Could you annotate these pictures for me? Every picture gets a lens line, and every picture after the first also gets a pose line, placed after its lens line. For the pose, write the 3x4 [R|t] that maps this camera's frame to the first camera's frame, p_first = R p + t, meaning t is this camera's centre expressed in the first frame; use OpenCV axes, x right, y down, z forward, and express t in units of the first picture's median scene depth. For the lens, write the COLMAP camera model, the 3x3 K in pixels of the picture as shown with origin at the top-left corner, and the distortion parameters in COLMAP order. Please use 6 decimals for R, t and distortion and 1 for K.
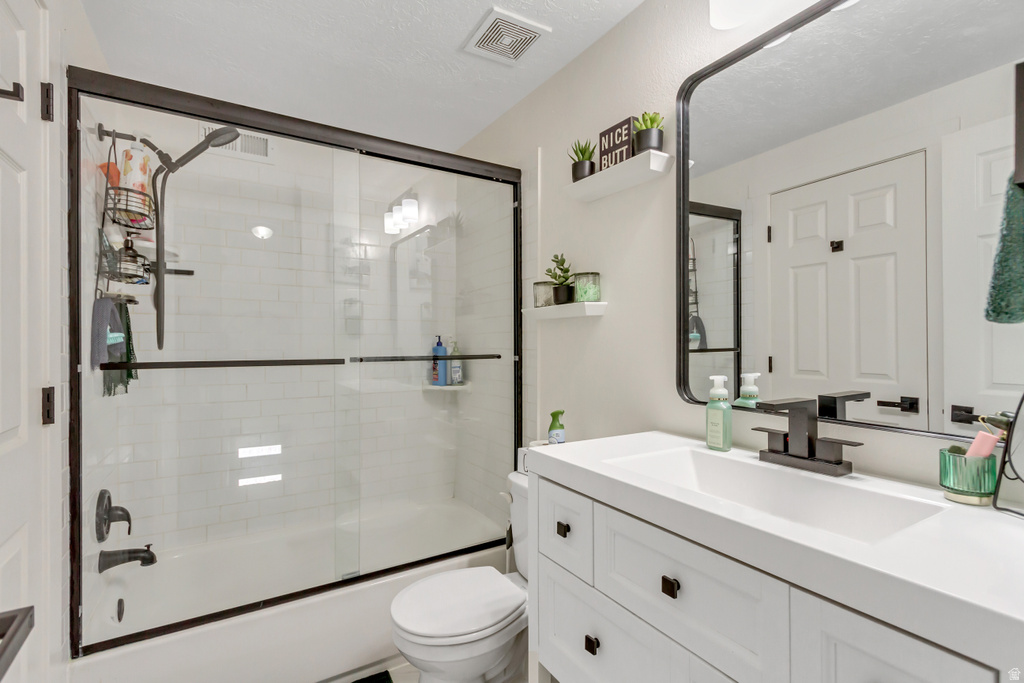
lens RADIAL K [[469.6, 0, 512.1], [0, 469.6, 343.4], [0, 0, 1]] dist [0.002096, 0.000000]
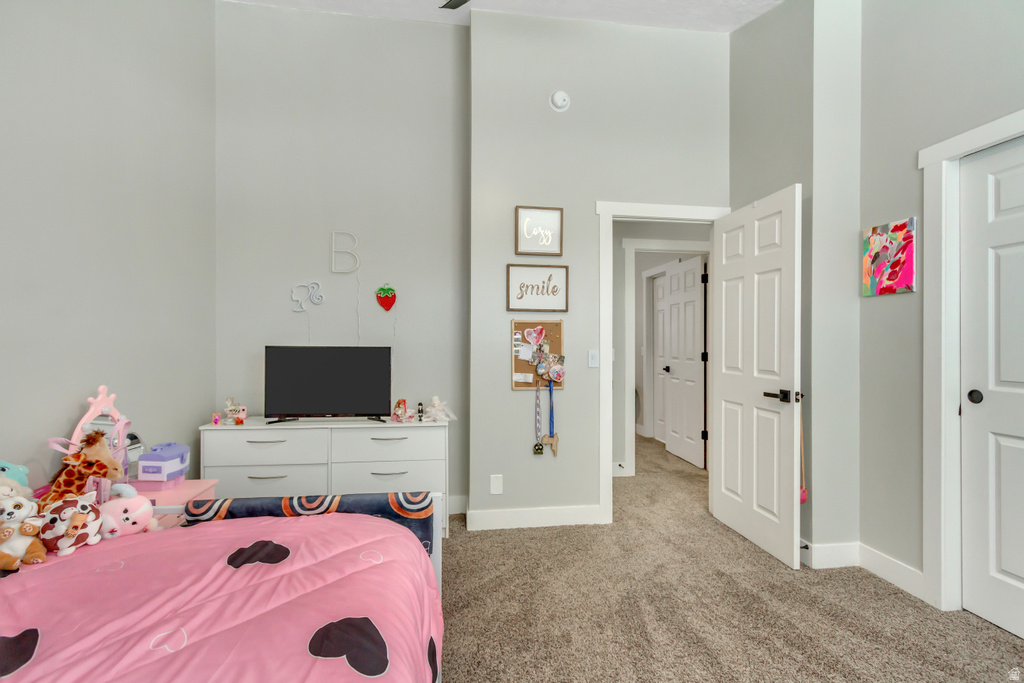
lens RADIAL K [[469.6, 0, 512.1], [0, 469.6, 343.4], [0, 0, 1]] dist [0.002096, 0.000000]
pose [[0.917681, 0.005105, -0.397286, 0.660529], [-0.001180, 0.999948, 0.010125, -0.014225], [0.397317, -0.008822, 0.917639, -0.357171]]
